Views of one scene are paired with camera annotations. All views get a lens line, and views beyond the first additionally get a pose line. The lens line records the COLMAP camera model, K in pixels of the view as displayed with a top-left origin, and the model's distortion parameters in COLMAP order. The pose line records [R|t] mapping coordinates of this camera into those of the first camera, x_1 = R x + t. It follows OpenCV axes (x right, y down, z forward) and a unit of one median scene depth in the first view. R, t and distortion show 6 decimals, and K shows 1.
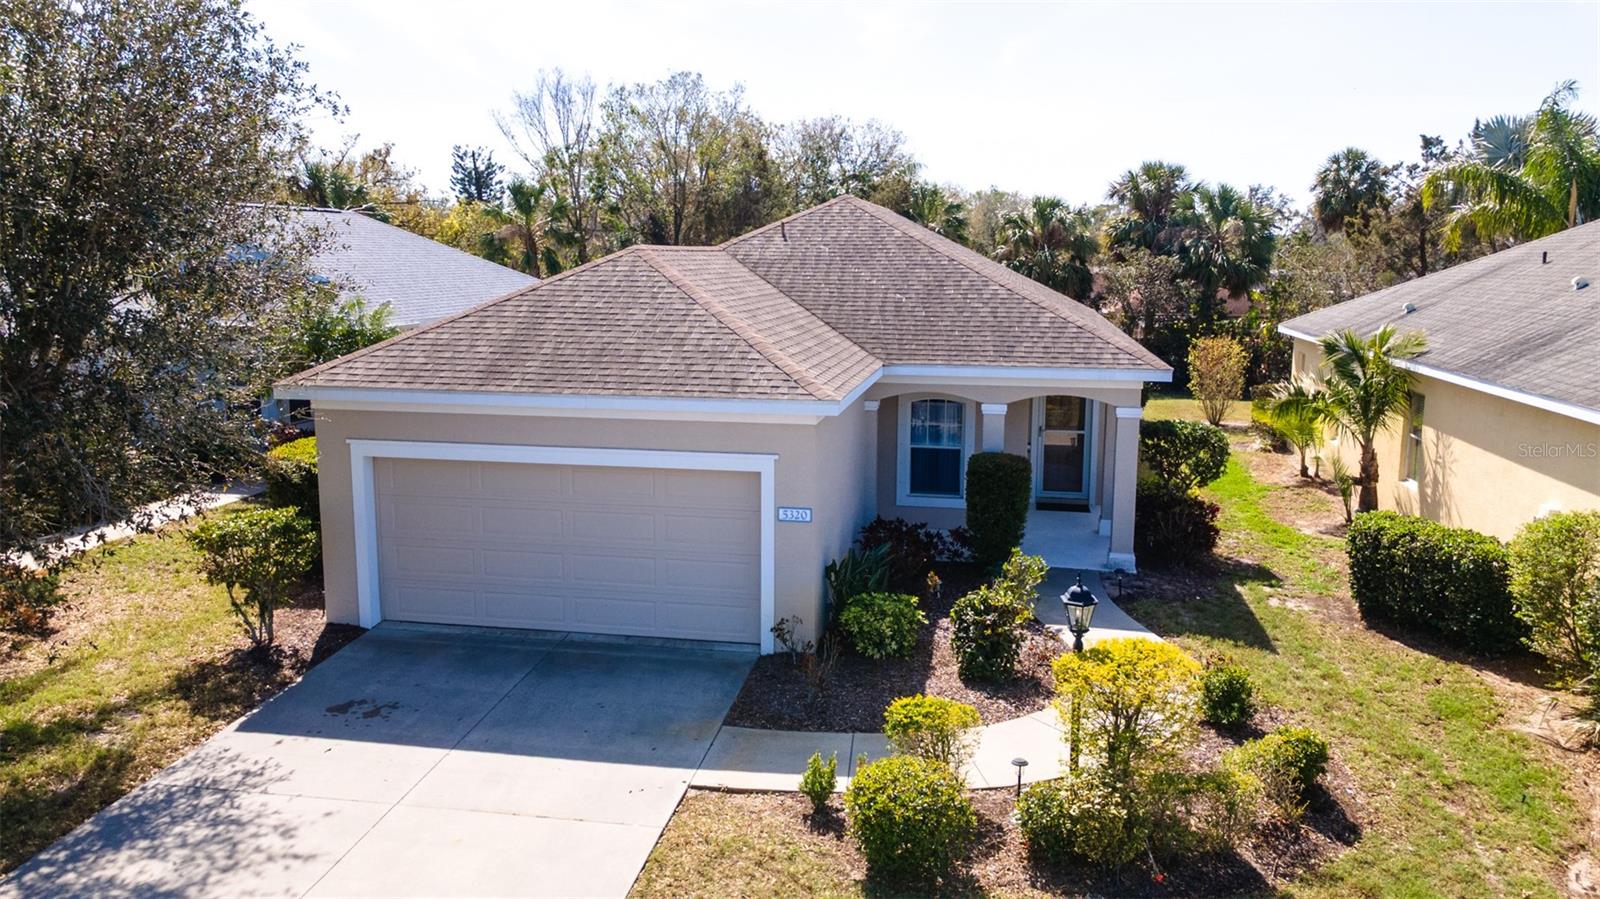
lens RADIAL K [[1161.0, 0, 793.8], [0, 1161.0, 448.6], [0, 0, 1]] dist [0.006896, 0.002220]
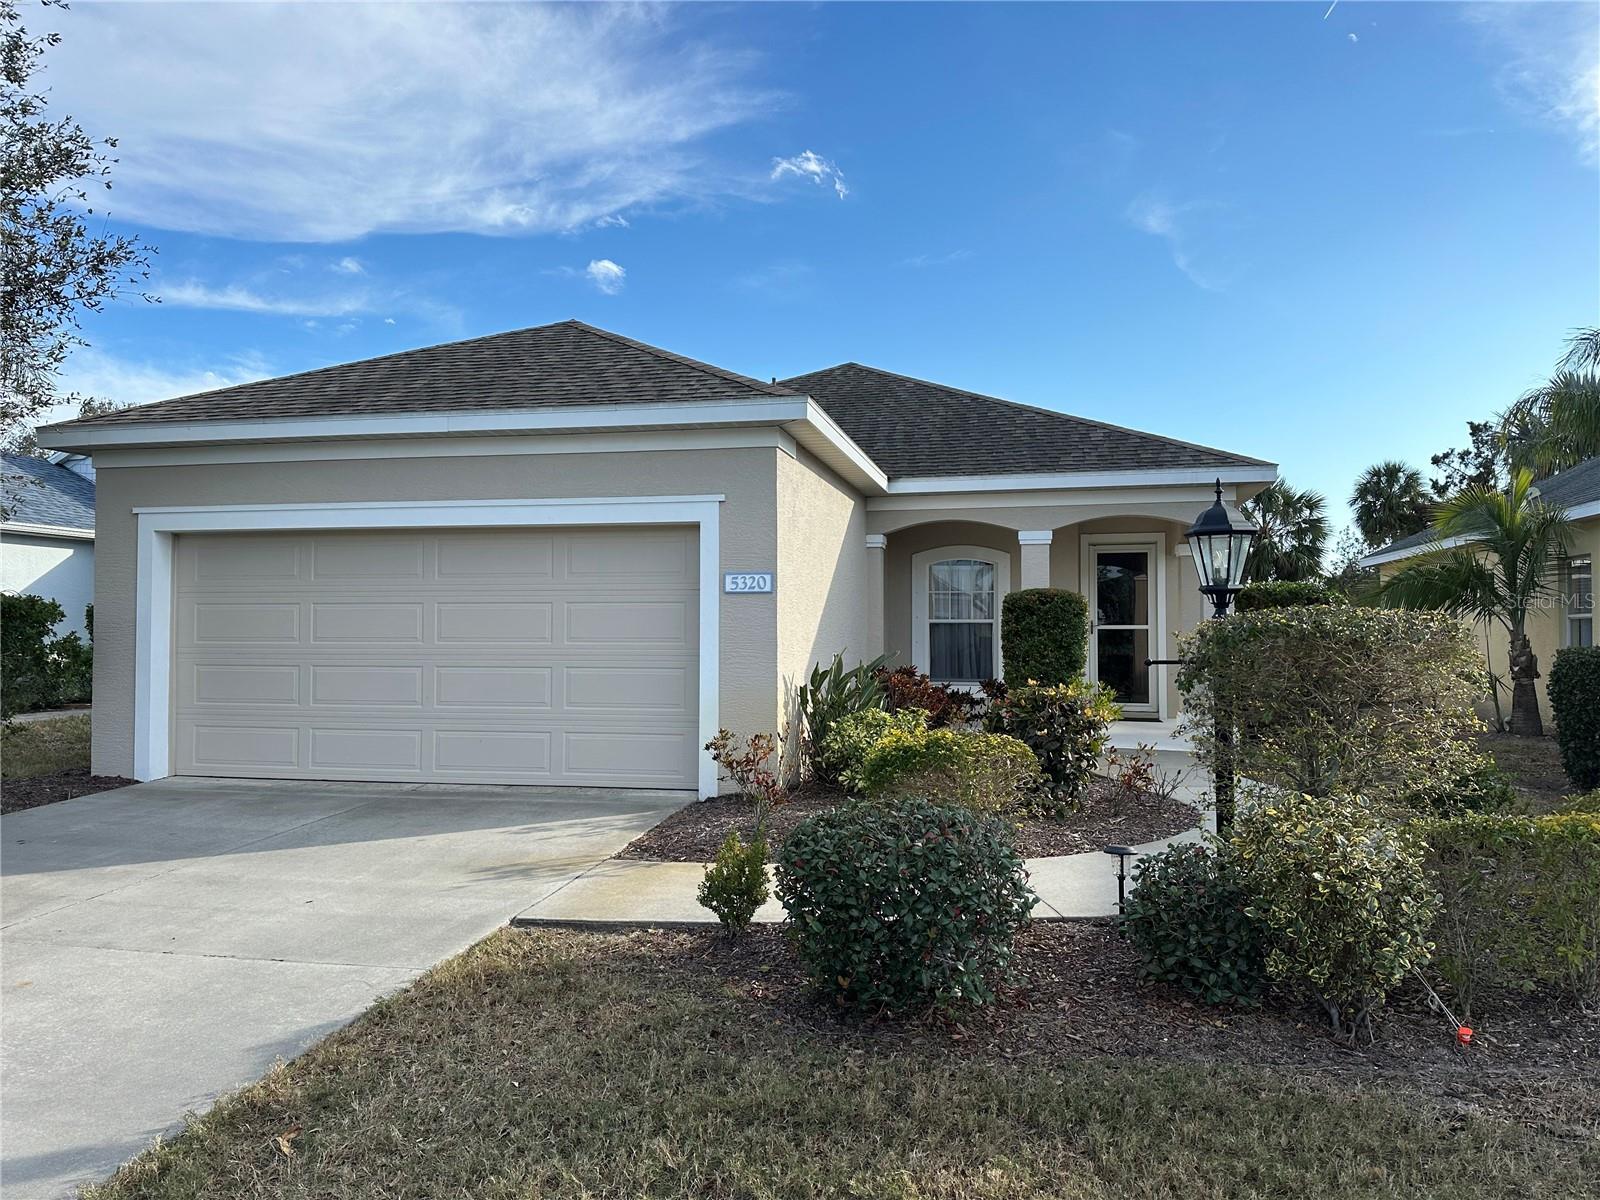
lens RADIAL K [[1125.5, 0, 801.2], [0, 1125.5, 614.0], [0, 0, 1]] dist [0.002671, -0.000625]
pose [[0.999580, -0.006630, -0.028204, 0.046829], [0.001245, 0.982397, -0.186802, 0.184204], [0.028946, 0.186688, 0.981993, 0.333050]]
